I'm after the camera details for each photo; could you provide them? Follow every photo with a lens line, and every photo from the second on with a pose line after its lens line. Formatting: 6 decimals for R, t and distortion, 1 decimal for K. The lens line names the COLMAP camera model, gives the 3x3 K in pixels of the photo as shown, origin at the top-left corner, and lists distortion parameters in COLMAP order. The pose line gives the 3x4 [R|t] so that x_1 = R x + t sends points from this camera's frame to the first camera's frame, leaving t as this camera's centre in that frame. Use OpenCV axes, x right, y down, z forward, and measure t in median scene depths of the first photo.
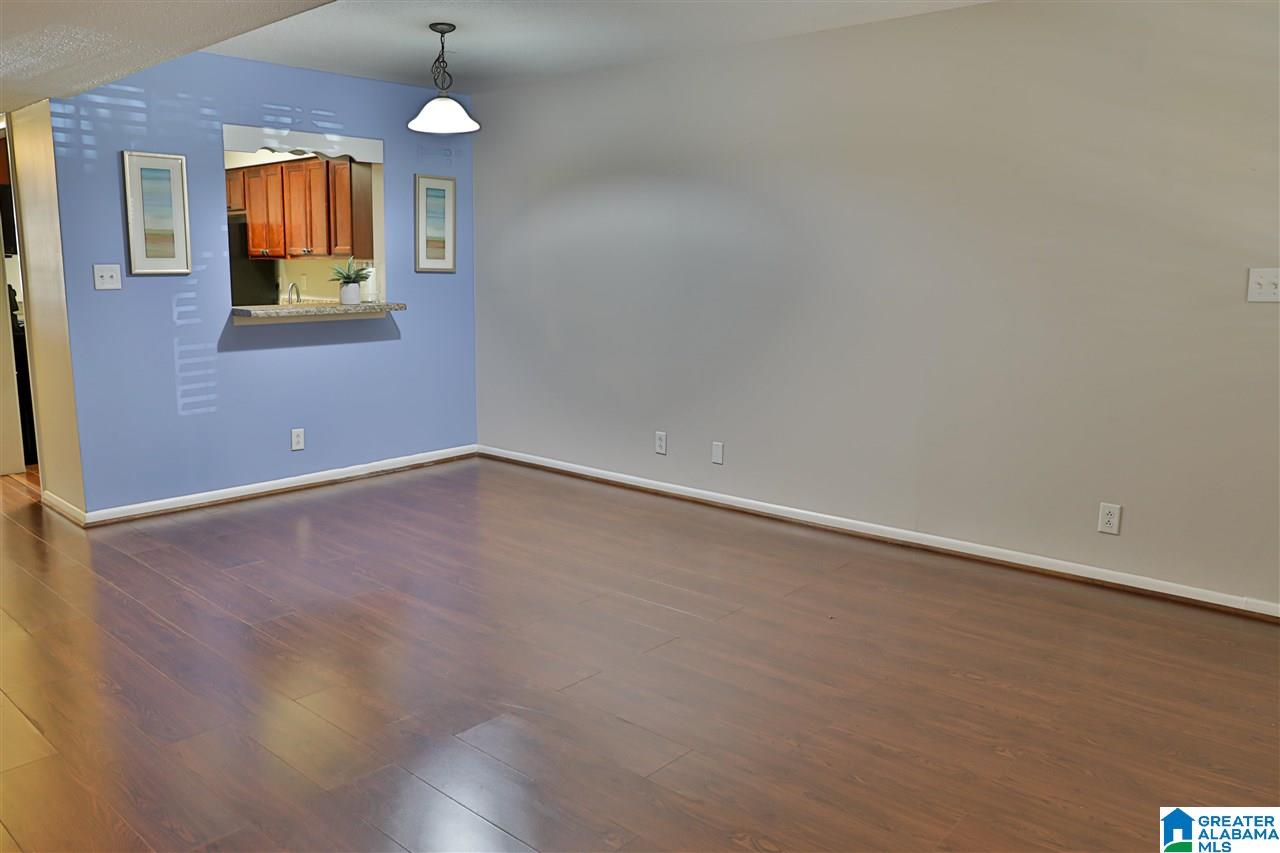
lens RADIAL K [[940.6, 0, 618.3], [0, 940.6, 426.6], [0, 0, 1]] dist [-0.107040, 0.077791]
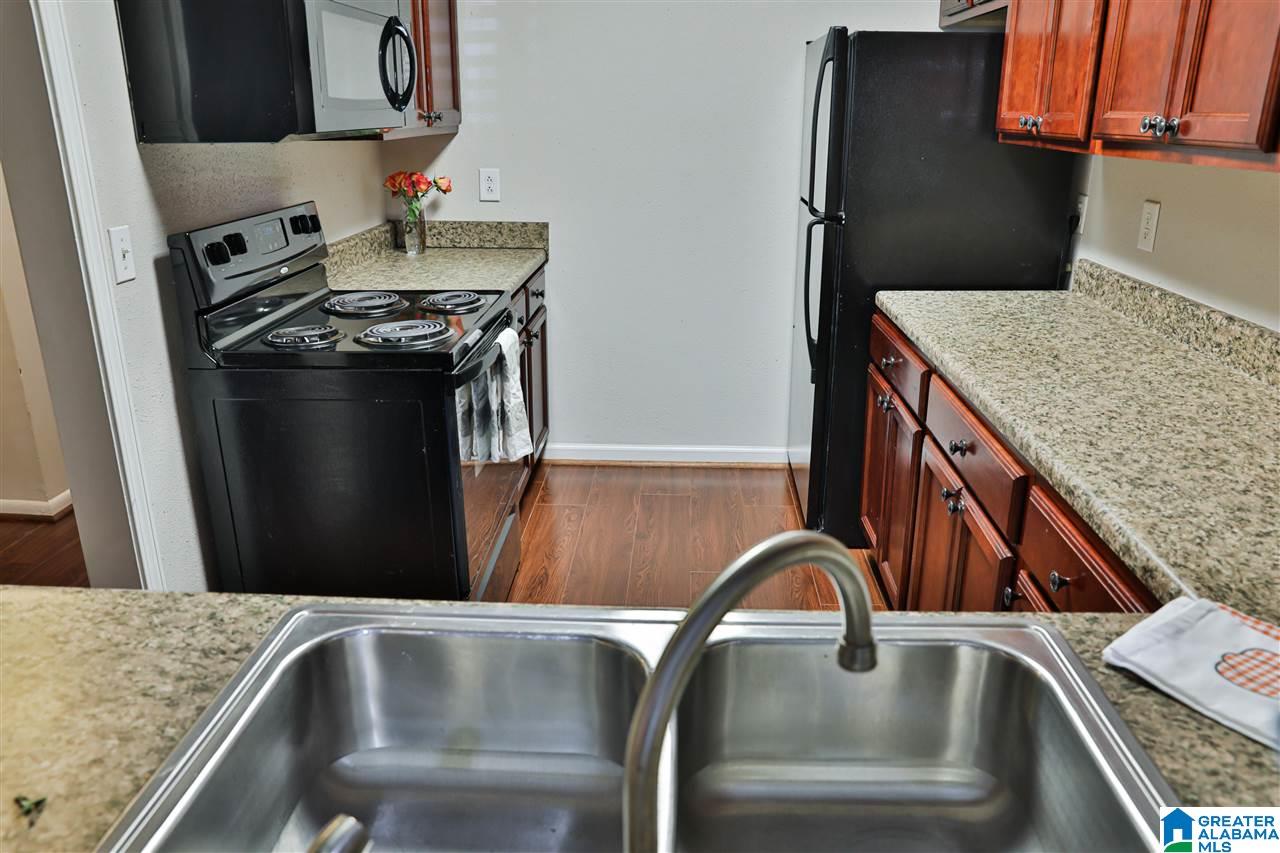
lens RADIAL K [[924.3, 0, 640.0], [0, 924.3, 426.5], [0, 0, 1]] dist [-0.110523, 0.083536]
pose [[0.638804, 0.241302, -0.730549, -0.216126], [-0.125584, 0.969511, 0.210419, -0.135316], [0.759051, -0.042671, 0.649632, 0.687115]]
